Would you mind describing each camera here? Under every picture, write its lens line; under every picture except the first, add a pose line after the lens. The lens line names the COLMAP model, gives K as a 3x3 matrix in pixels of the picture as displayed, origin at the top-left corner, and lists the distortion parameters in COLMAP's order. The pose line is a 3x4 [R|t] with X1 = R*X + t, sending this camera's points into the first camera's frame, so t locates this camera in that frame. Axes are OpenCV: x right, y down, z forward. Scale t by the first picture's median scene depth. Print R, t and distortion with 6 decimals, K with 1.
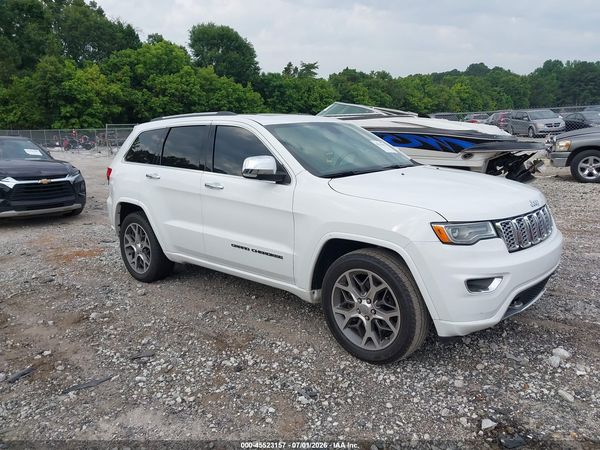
lens RADIAL K [[479.4, 0, 312.8], [0, 479.4, 226.5], [0, 0, 1]] dist [0.056068, -0.012144]
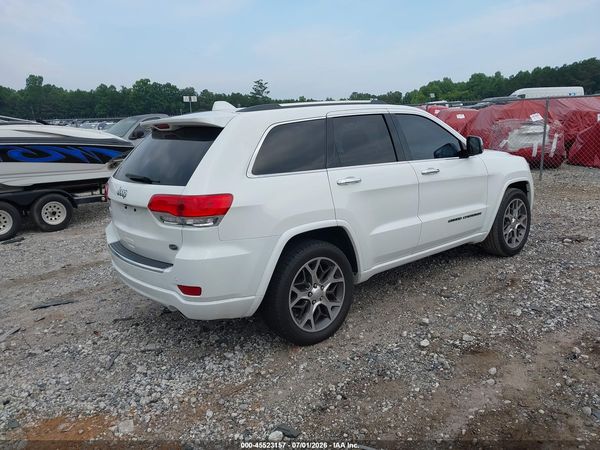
lens RADIAL K [[479.4, 0, 312.8], [0, 479.4, 226.5], [0, 0, 1]] dist [0.056068, -0.012144]
pose [[0.171169, -0.201476, 0.964421, -1.198602], [0.247567, 0.956257, 0.155832, -0.183845], [-0.953631, 0.212085, 0.213560, 0.995100]]
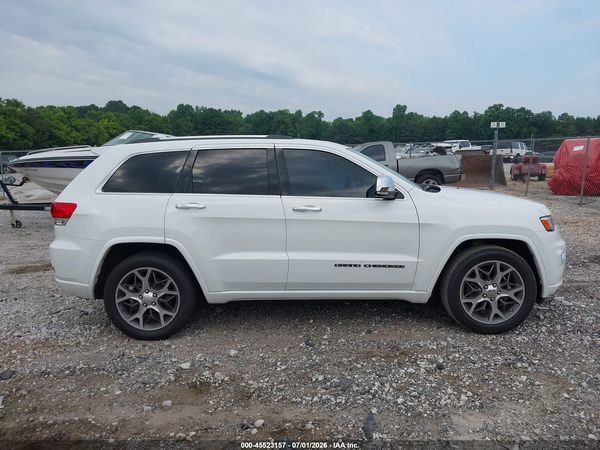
lens RADIAL K [[494.7, 0, 300.0], [0, 494.7, 225.0], [0, 0, 1]] dist [0.024108, -0.009609]
pose [[0.759372, -0.079354, 0.645800, -0.831660], [0.131605, 0.990752, -0.033009, -0.019768], [-0.637208, 0.110057, 0.762793, 0.236454]]
